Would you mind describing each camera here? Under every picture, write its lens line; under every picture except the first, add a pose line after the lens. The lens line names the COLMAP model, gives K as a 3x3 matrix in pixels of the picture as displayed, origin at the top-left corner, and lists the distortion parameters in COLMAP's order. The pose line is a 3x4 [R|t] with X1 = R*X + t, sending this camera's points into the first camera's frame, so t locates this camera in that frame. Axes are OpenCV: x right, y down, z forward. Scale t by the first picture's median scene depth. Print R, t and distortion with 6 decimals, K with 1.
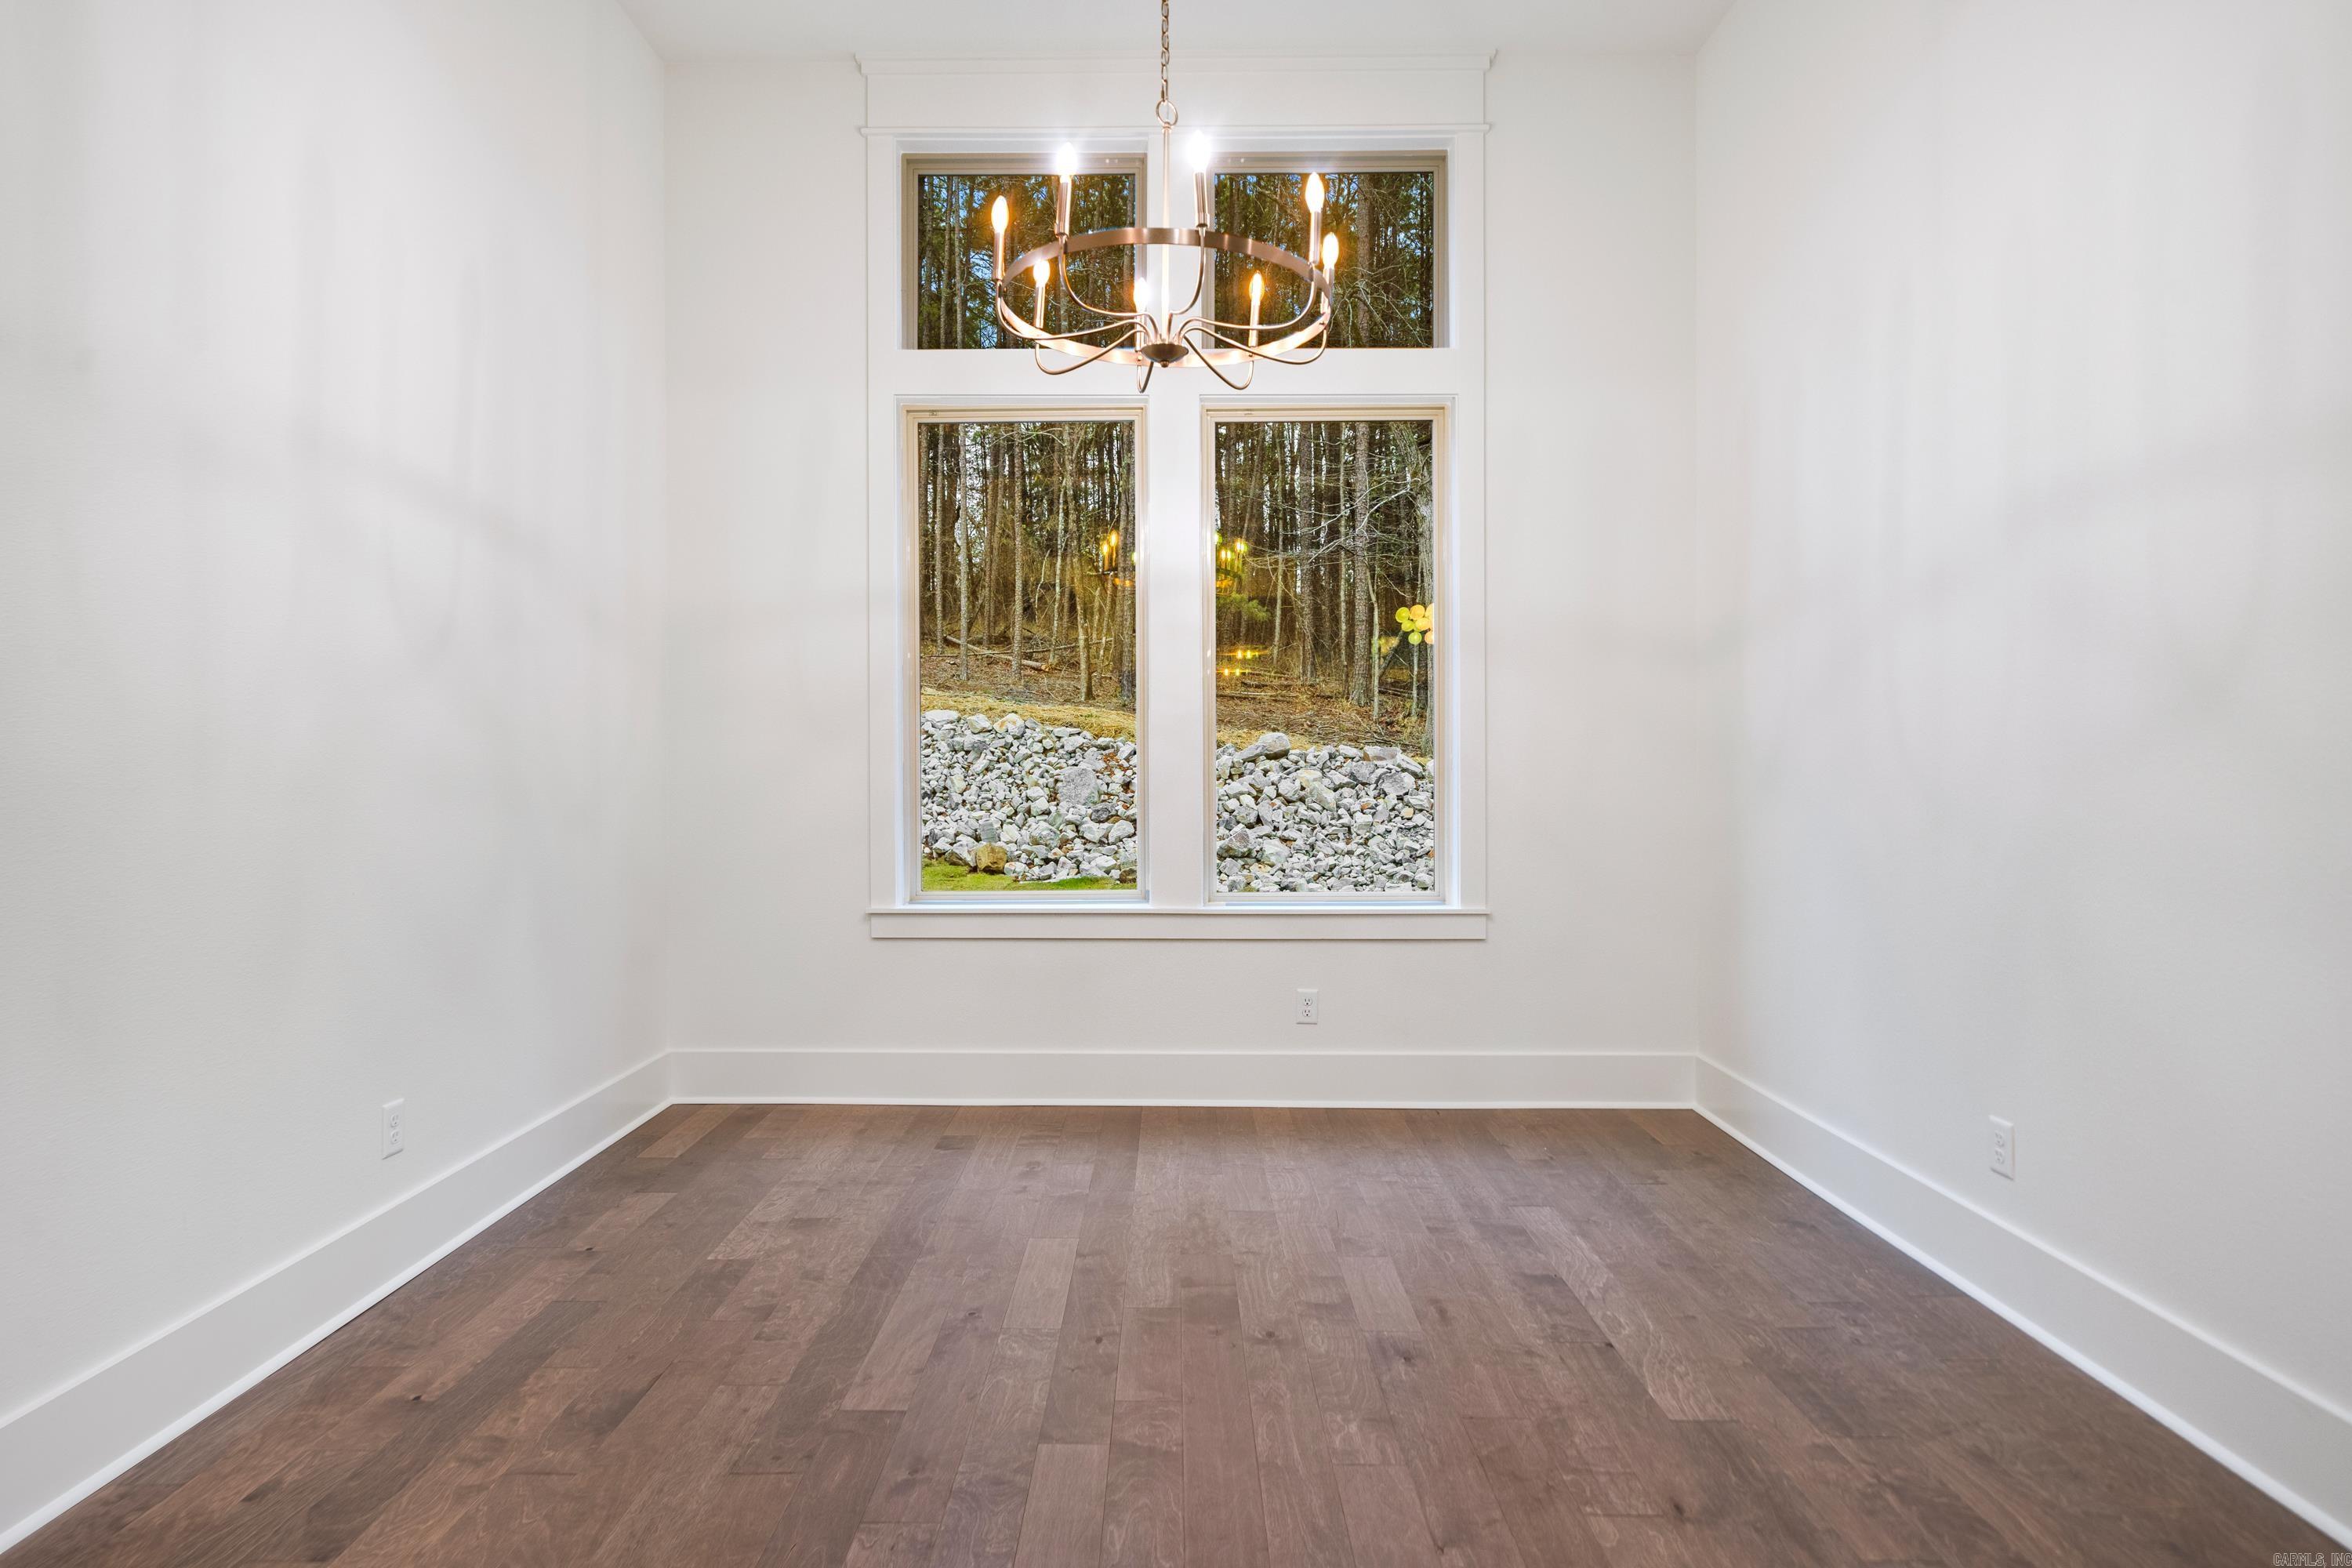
lens RADIAL K [[1224.6, 0, 1172.1], [0, 1224.6, 776.2], [0, 0, 1]] dist [0.003480, 0.001565]
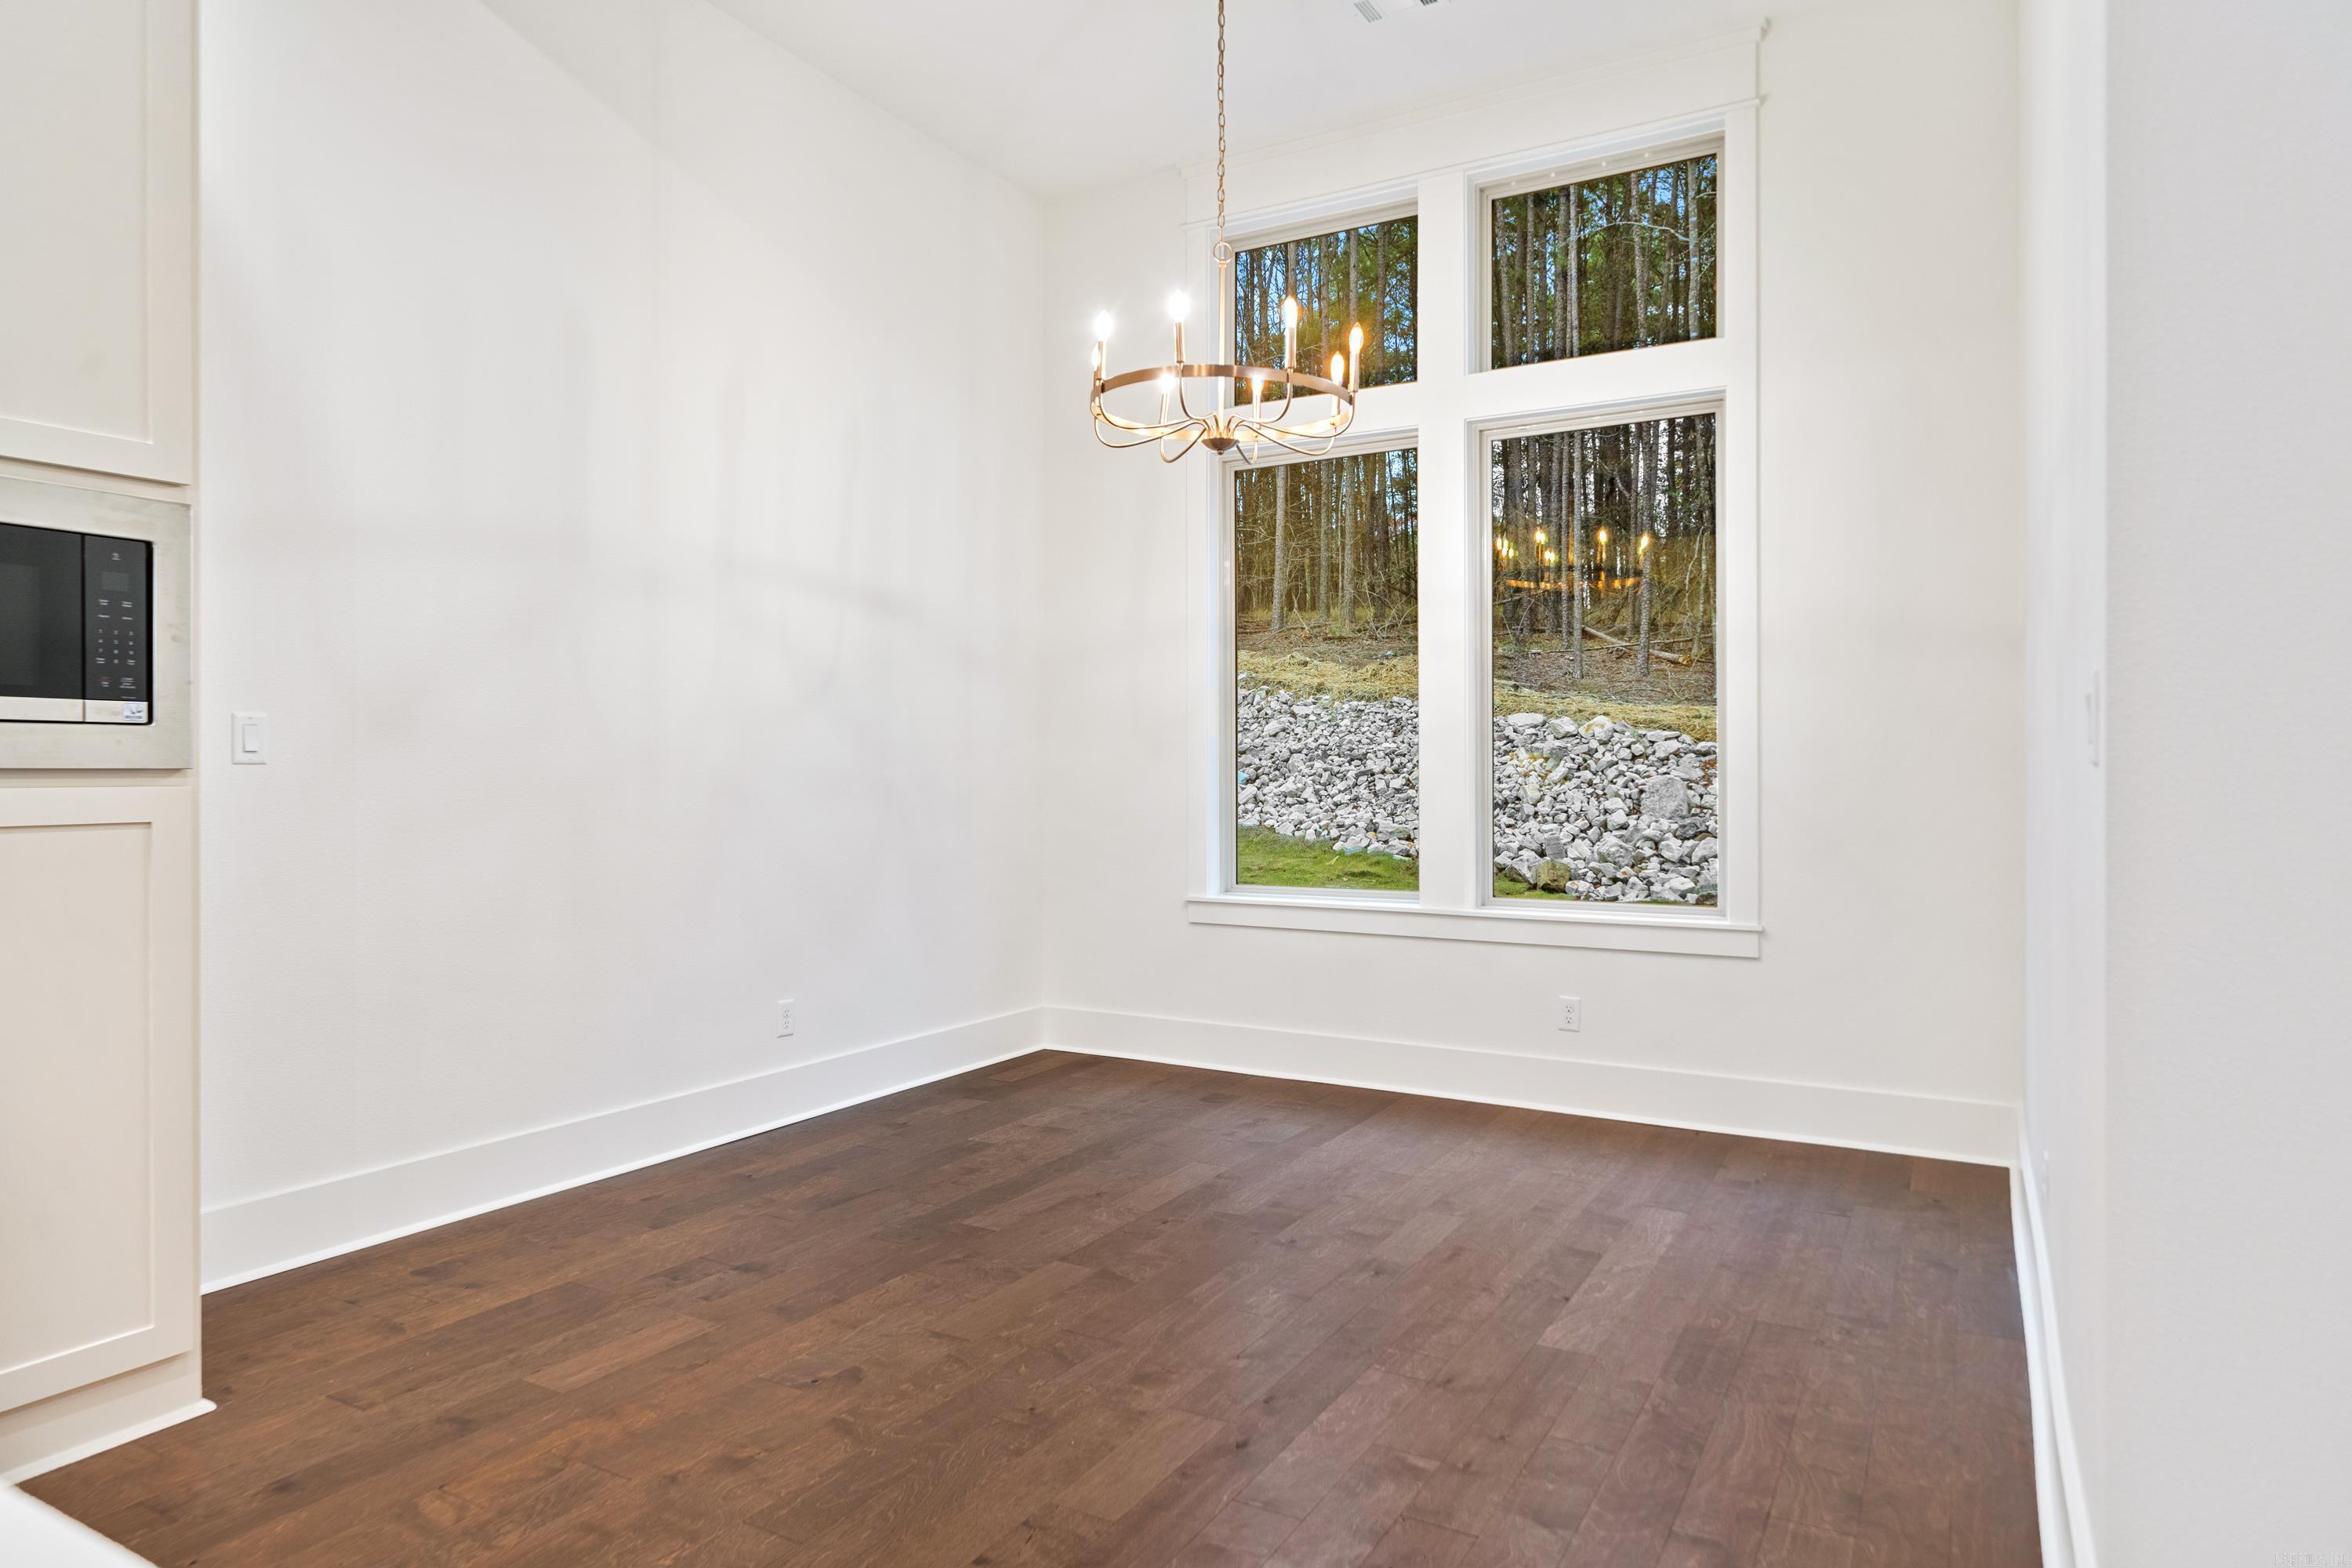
lens RADIAL K [[1396.6, 0, 1181.5], [0, 1396.6, 781.2], [0, 0, 1]] dist [0.005127, -0.001296]
pose [[0.875565, 0.003811, -0.483086, 0.526543], [-0.005526, 0.999982, -0.002129, 0.001985], [0.483069, 0.004533, 0.875571, -0.216843]]
